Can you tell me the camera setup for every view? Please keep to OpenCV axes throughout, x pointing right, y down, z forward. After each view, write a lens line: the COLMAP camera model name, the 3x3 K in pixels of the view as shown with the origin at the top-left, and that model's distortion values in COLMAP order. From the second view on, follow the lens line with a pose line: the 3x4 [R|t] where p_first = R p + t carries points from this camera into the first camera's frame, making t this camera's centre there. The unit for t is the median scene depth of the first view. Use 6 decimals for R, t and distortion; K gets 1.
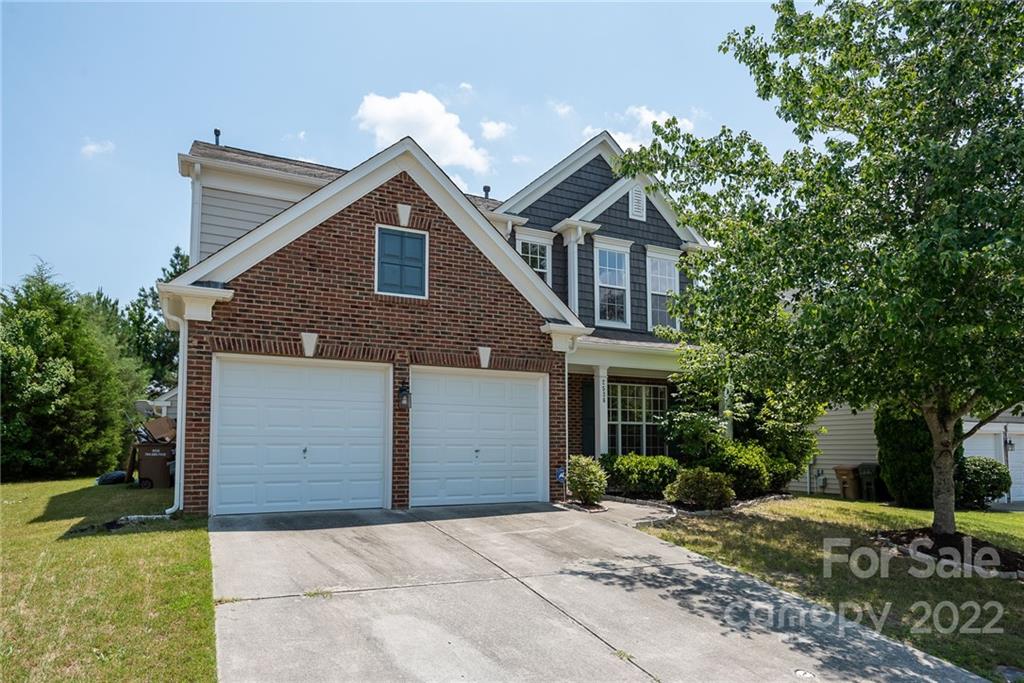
lens RADIAL K [[578.0, 0, 508.9], [0, 578.0, 339.5], [0, 0, 1]] dist [-0.039798, 0.043302]
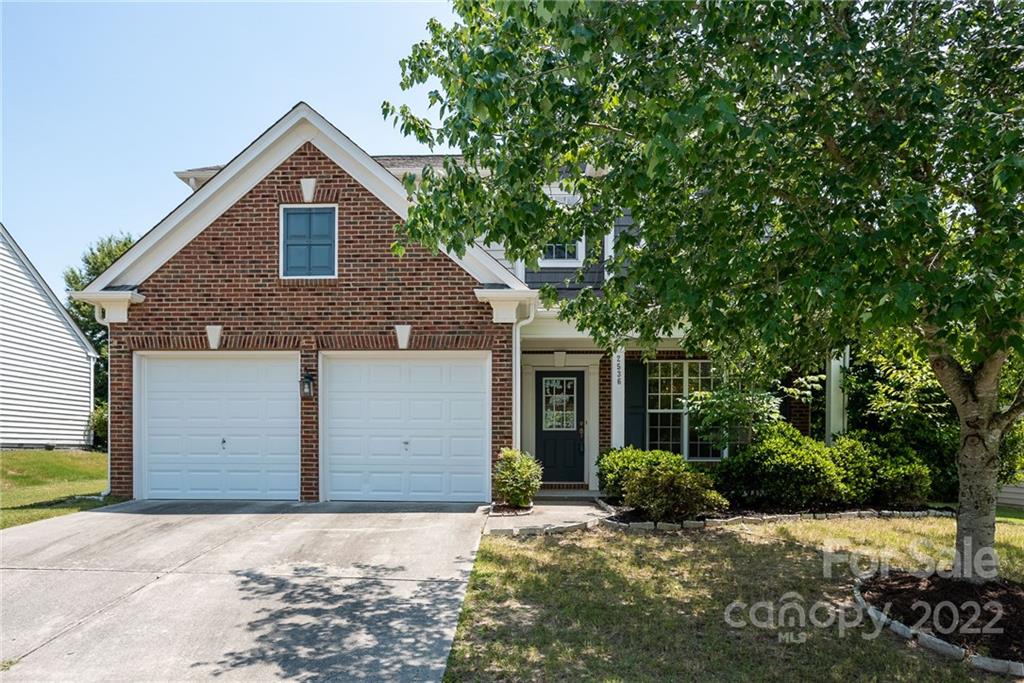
lens RADIAL K [[619.4, 0, 543.4], [0, 619.4, 390.4], [0, 0, 1]] dist [-0.046845, 0.058397]
pose [[0.889770, -0.042994, -0.454380, 0.632512], [0.079637, 0.994906, 0.061806, 0.078603], [0.449408, -0.091179, 0.888661, 0.284474]]
